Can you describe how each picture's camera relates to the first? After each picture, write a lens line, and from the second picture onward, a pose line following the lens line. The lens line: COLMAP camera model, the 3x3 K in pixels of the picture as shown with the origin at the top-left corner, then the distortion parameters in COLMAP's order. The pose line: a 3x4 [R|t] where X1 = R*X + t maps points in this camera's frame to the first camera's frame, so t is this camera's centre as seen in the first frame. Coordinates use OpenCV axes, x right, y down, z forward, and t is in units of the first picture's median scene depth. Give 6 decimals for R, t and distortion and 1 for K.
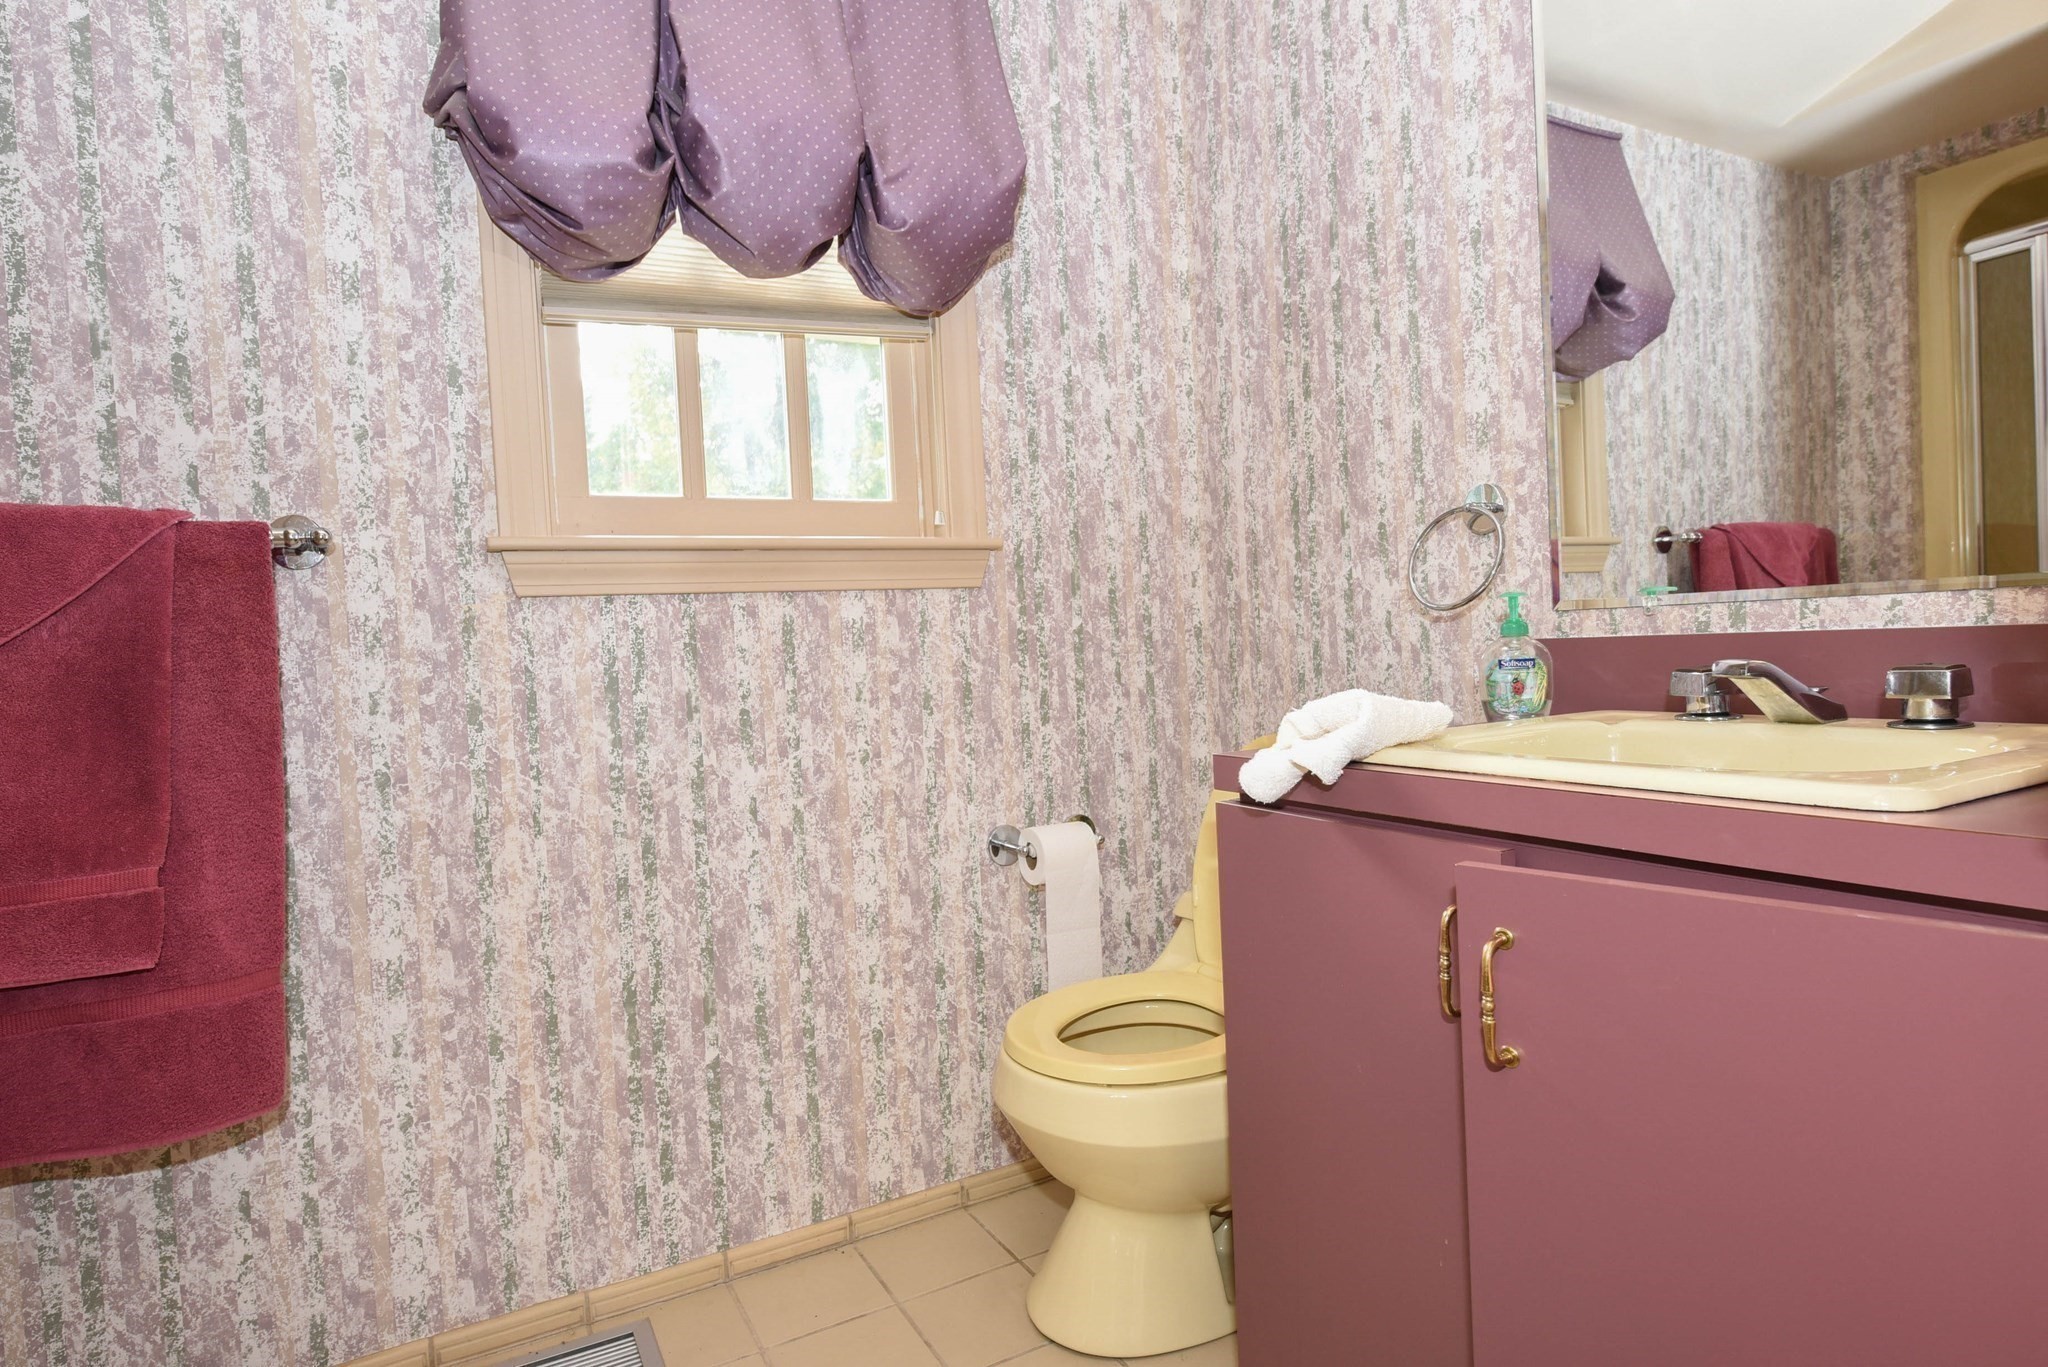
lens RADIAL K [[1120.1, 0, 1024.0], [0, 1120.1, 683.5], [0, 0, 1]] dist [-0.002303, -0.003272]
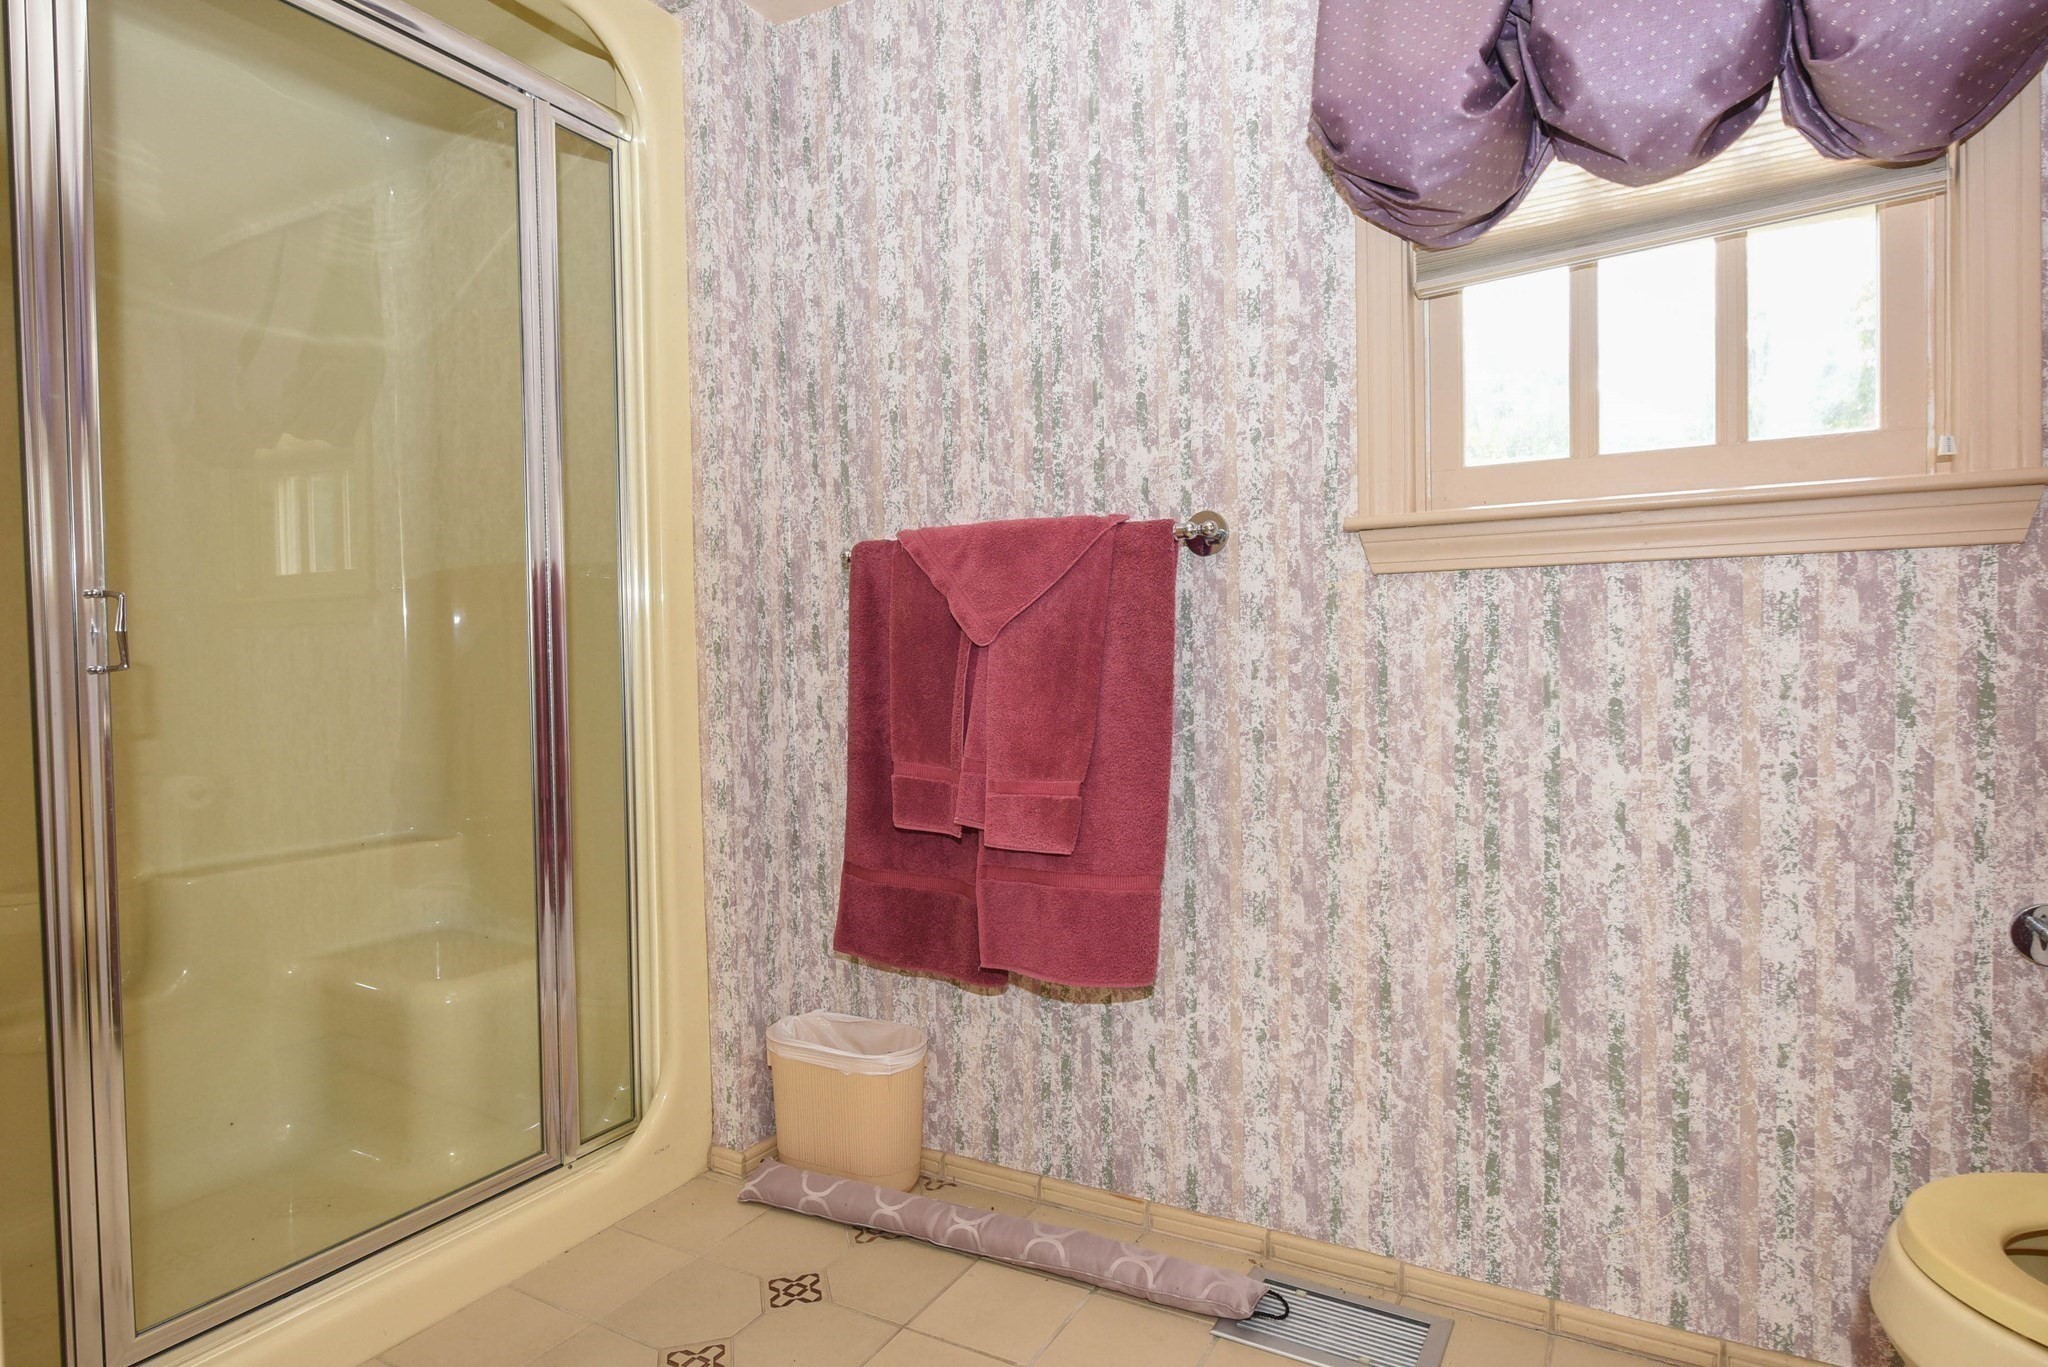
lens RADIAL K [[1120.1, 0, 1024.0], [0, 1120.1, 683.5], [0, 0, 1]] dist [-0.002303, -0.003272]
pose [[0.526854, 0.060367, -0.847809, 0.249628], [-0.039288, 0.998138, 0.046656, -0.011324], [0.849047, 0.008728, 0.528245, 0.169565]]
